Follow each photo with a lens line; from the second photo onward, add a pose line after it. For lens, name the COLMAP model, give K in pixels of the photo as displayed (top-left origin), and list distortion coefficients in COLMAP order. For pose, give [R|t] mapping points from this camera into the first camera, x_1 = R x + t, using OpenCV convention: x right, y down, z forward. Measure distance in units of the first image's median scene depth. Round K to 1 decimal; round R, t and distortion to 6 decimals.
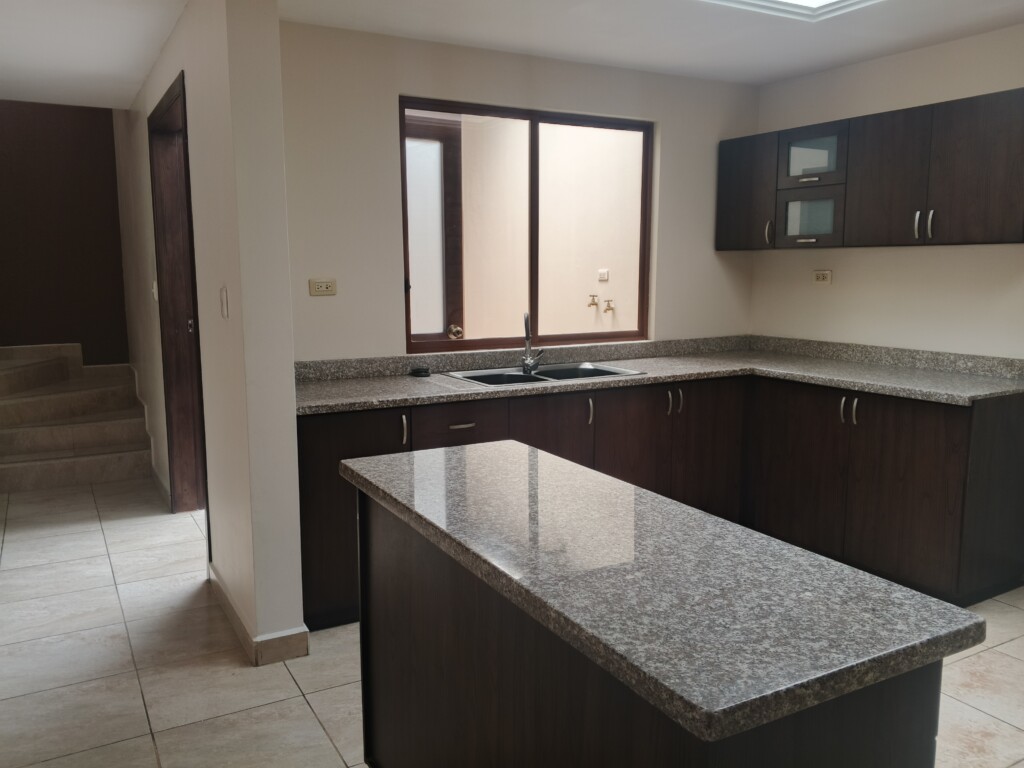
lens RADIAL K [[821.1, 0, 506.5], [0, 821.1, 396.4], [0, 0, 1]] dist [0.122647, -0.183663]
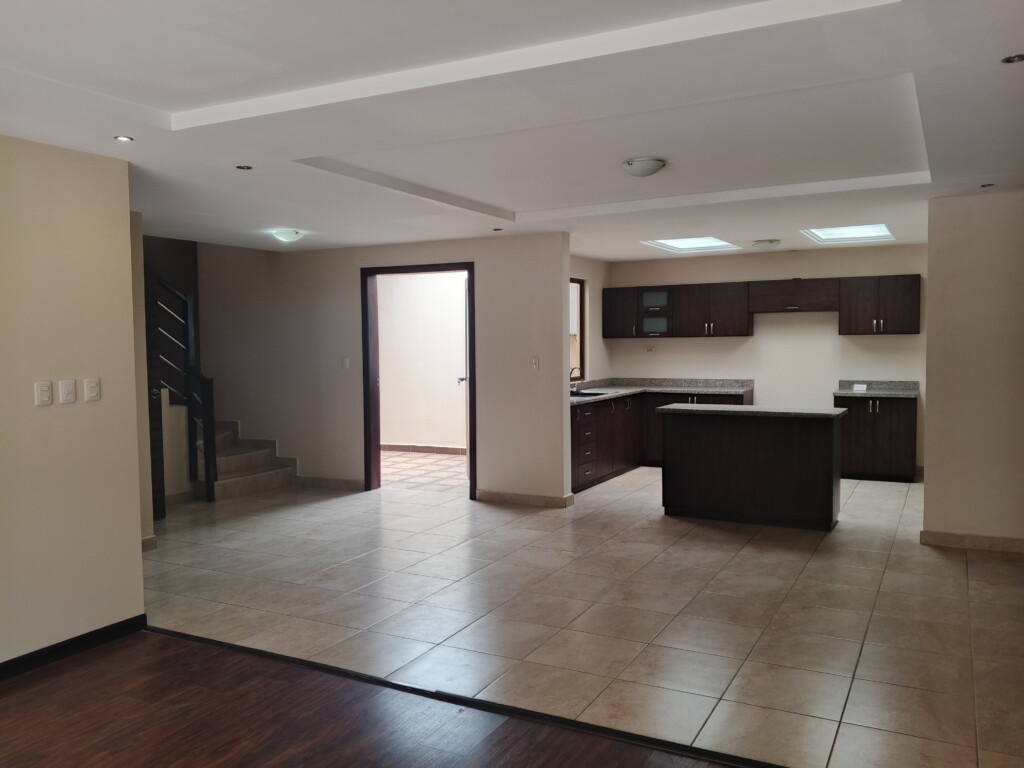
lens RADIAL K [[821.1, 0, 506.5], [0, 821.1, 396.4], [0, 0, 1]] dist [0.122647, -0.183663]
pose [[0.841040, -0.044043, 0.539177, -1.168464], [0.093710, 0.993474, -0.065023, 0.091596], [-0.532794, 0.105213, 0.839679, -0.659096]]
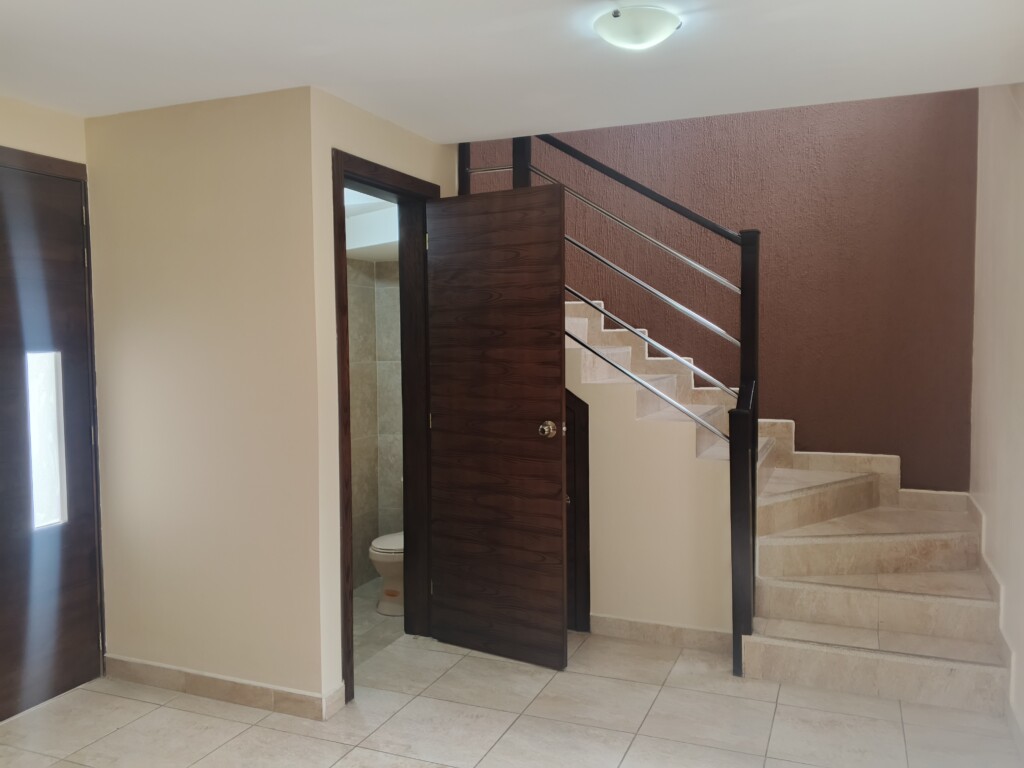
lens RADIAL K [[821.1, 0, 506.5], [0, 821.1, 396.4], [0, 0, 1]] dist [0.122647, -0.183663]
pose [[0.625463, 0.049287, -0.778696, -0.261541], [-0.116671, 0.992690, -0.030880, -0.081365], [0.771482, 0.110166, 0.626641, 0.458476]]
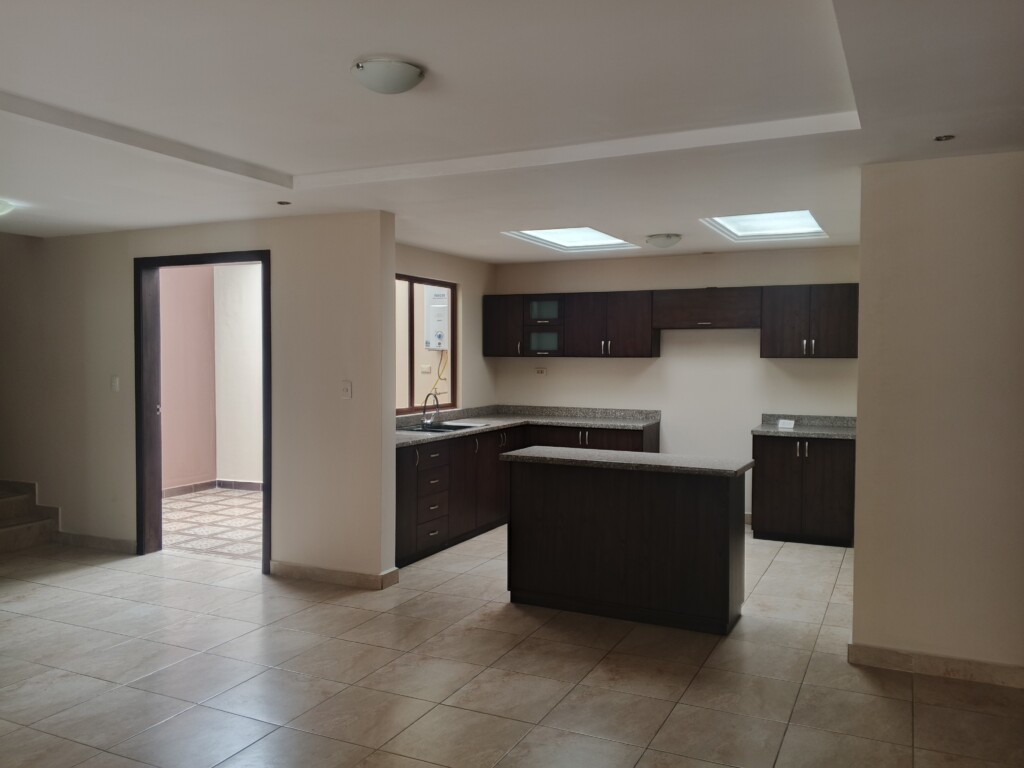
lens RADIAL K [[821.1, 0, 506.5], [0, 821.1, 396.4], [0, 0, 1]] dist [0.122647, -0.183663]
pose [[0.819043, -0.022156, 0.573304, -0.733120], [0.082994, 0.993319, -0.080182, 0.050958], [-0.567697, 0.113253, 0.815410, -0.436040]]
